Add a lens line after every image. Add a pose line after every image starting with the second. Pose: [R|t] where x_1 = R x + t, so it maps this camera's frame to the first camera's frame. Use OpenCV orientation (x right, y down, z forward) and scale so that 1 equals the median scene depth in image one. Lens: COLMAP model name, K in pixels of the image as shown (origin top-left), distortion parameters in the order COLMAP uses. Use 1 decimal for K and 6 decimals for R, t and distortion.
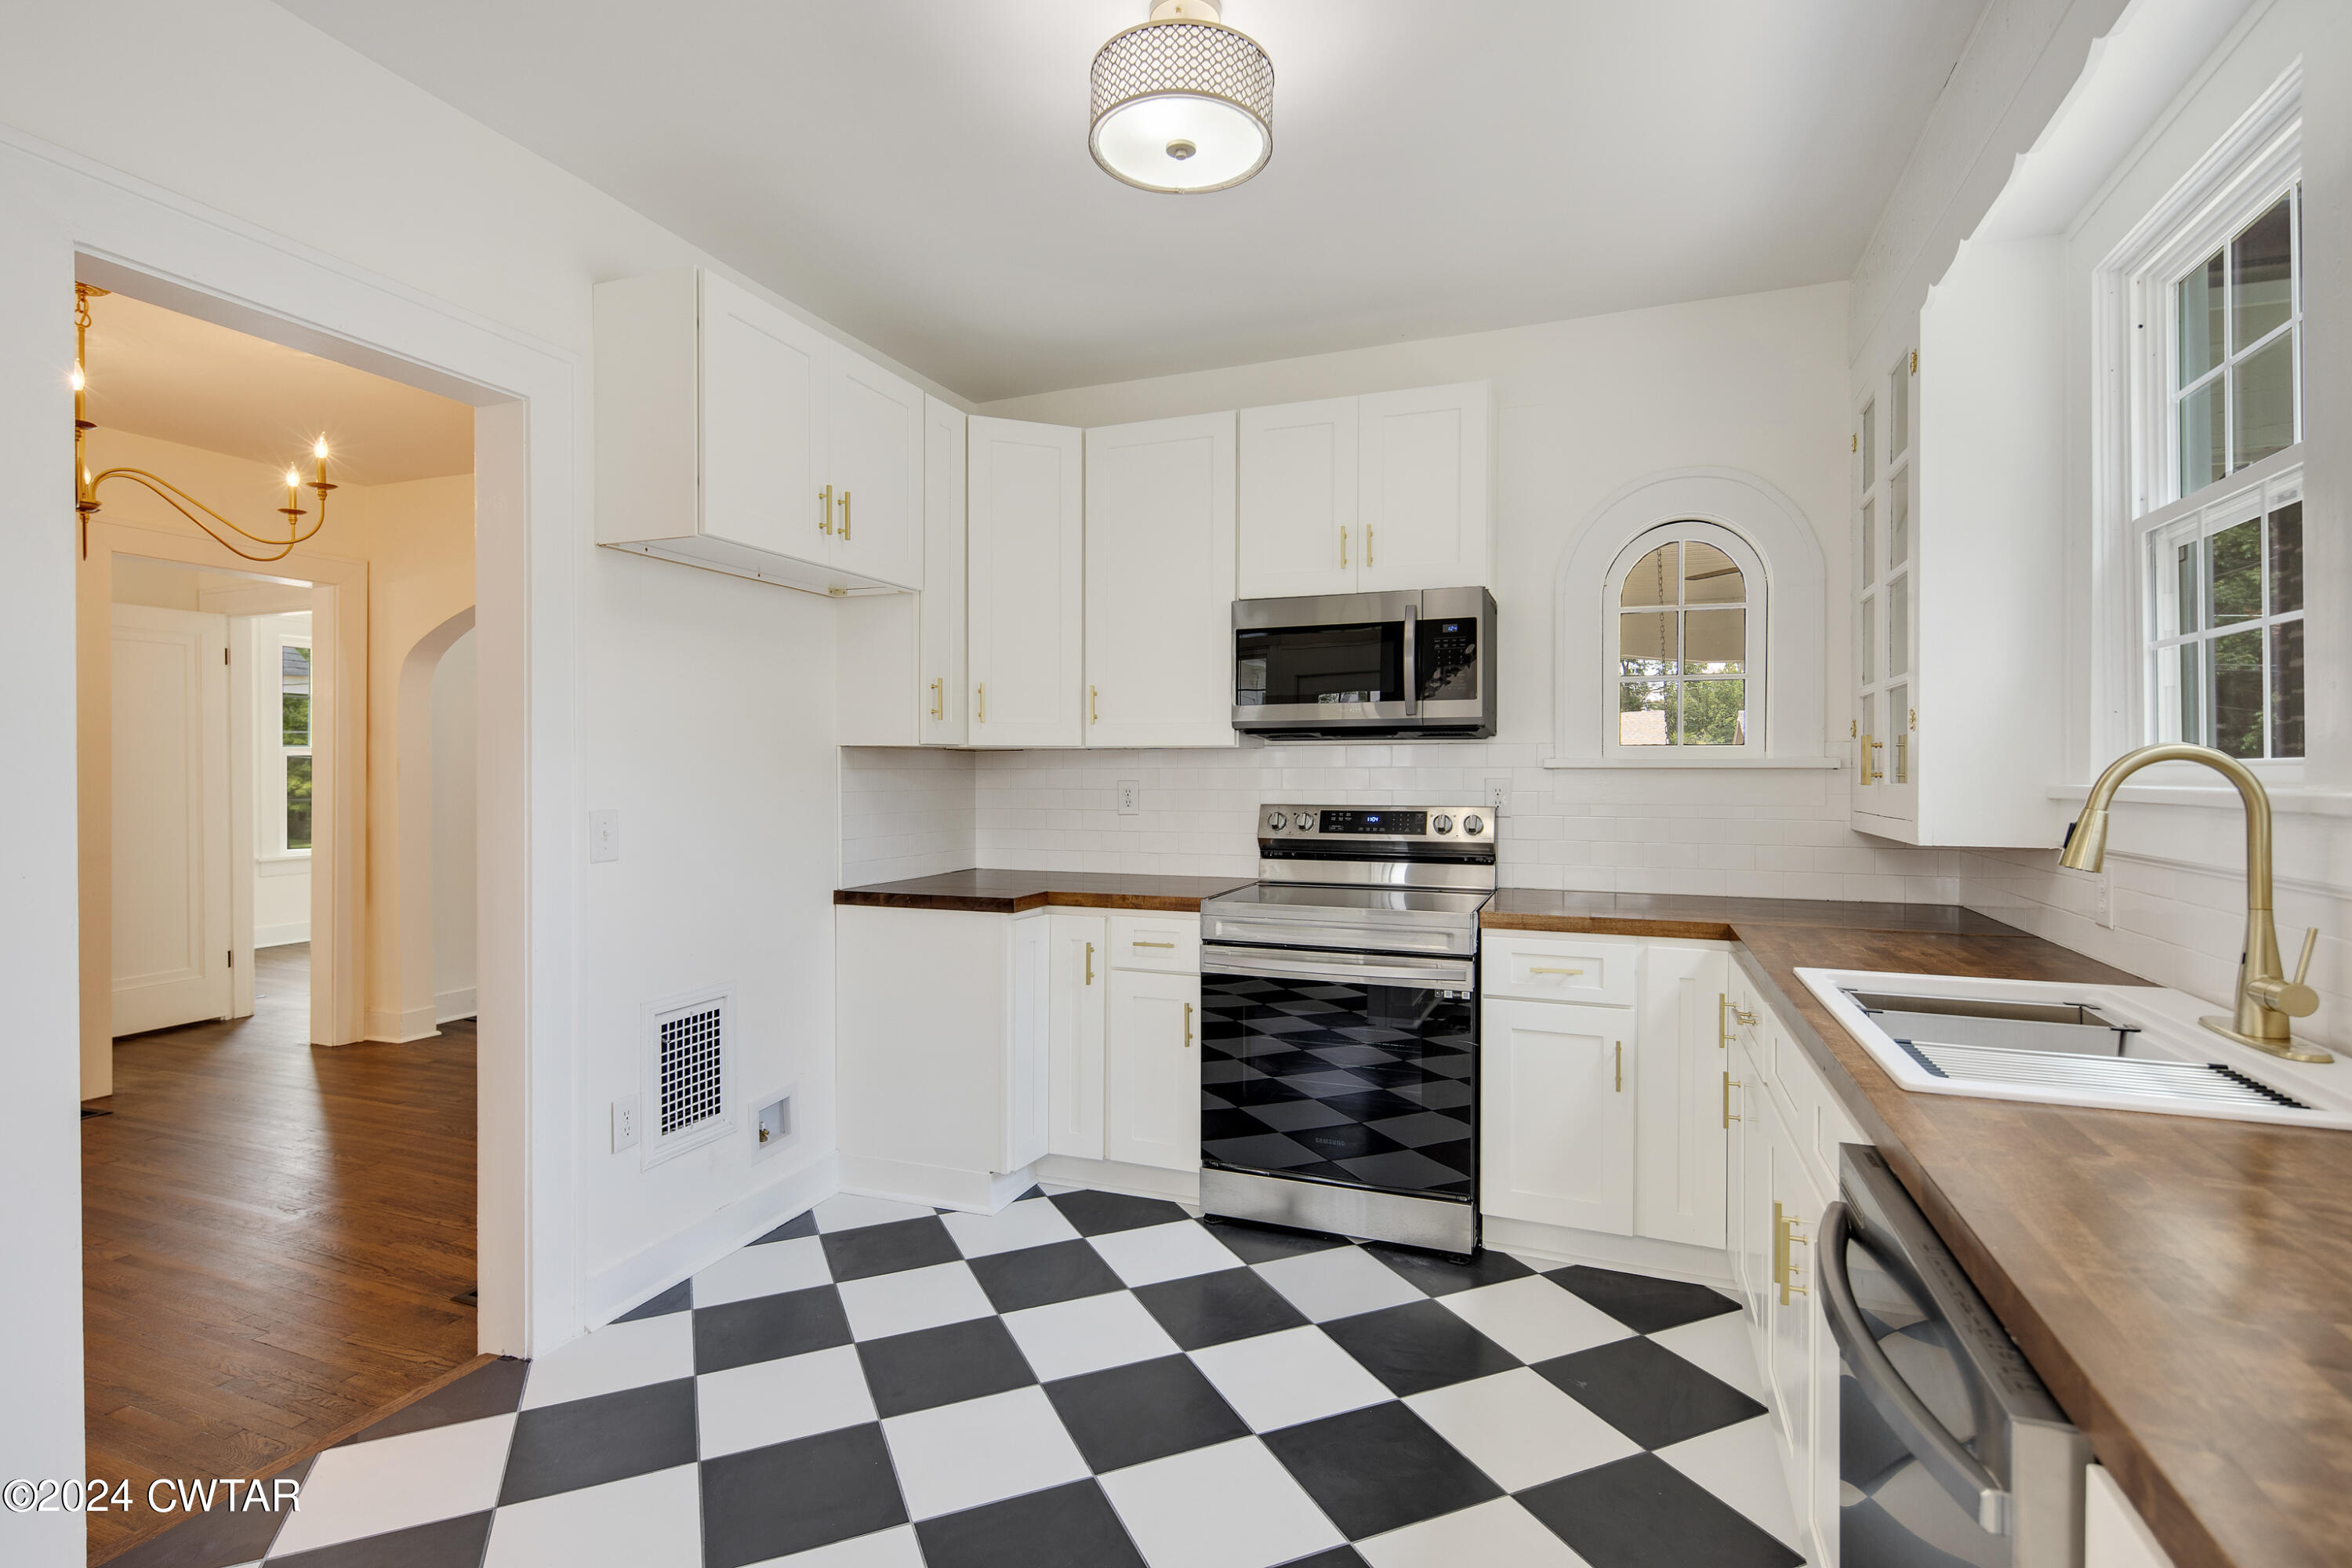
lens RADIAL K [[1138.4, 0, 1163.1], [0, 1138.4, 781.2], [0, 0, 1]] dist [0.004423, -0.000210]
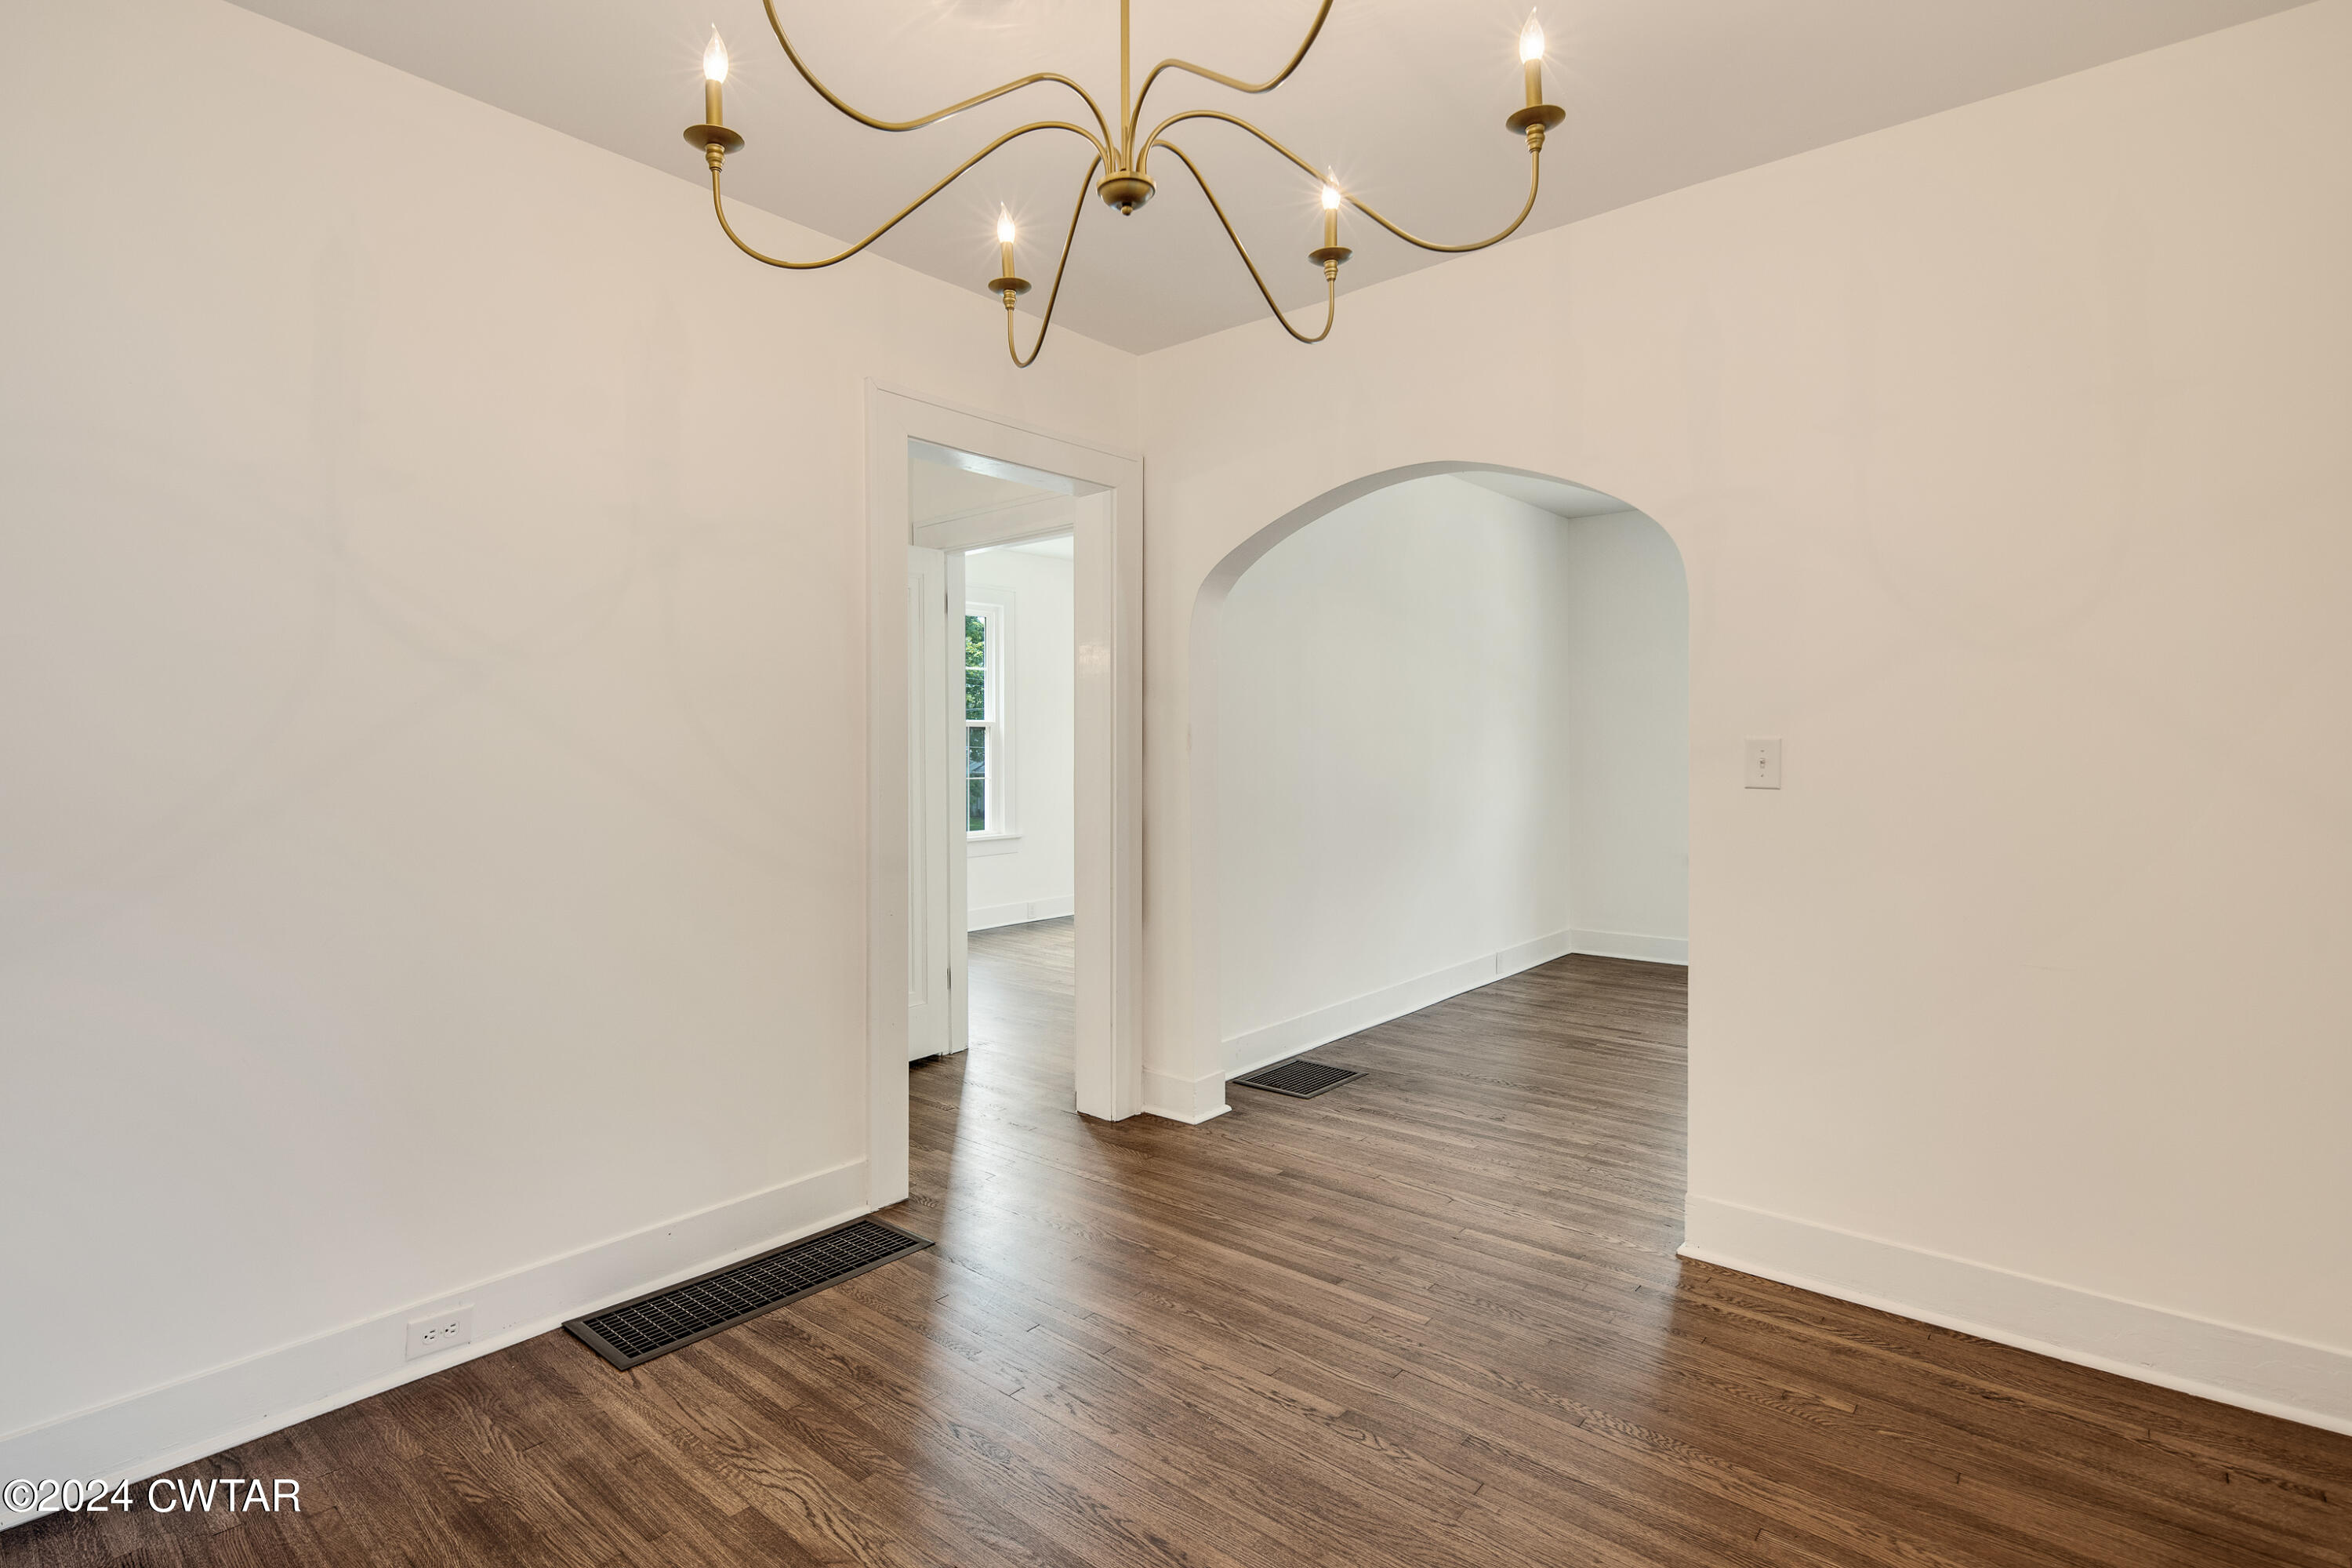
lens RADIAL K [[1145.9, 0, 1173.4], [0, 1145.9, 752.0], [0, 0, 1]] dist [0.001480, -0.000055]
pose [[0.949873, -0.010484, -0.312462, -0.704455], [0.009843, 0.999945, -0.003630, -0.000426], [0.312483, 0.000372, 0.949923, 0.488829]]
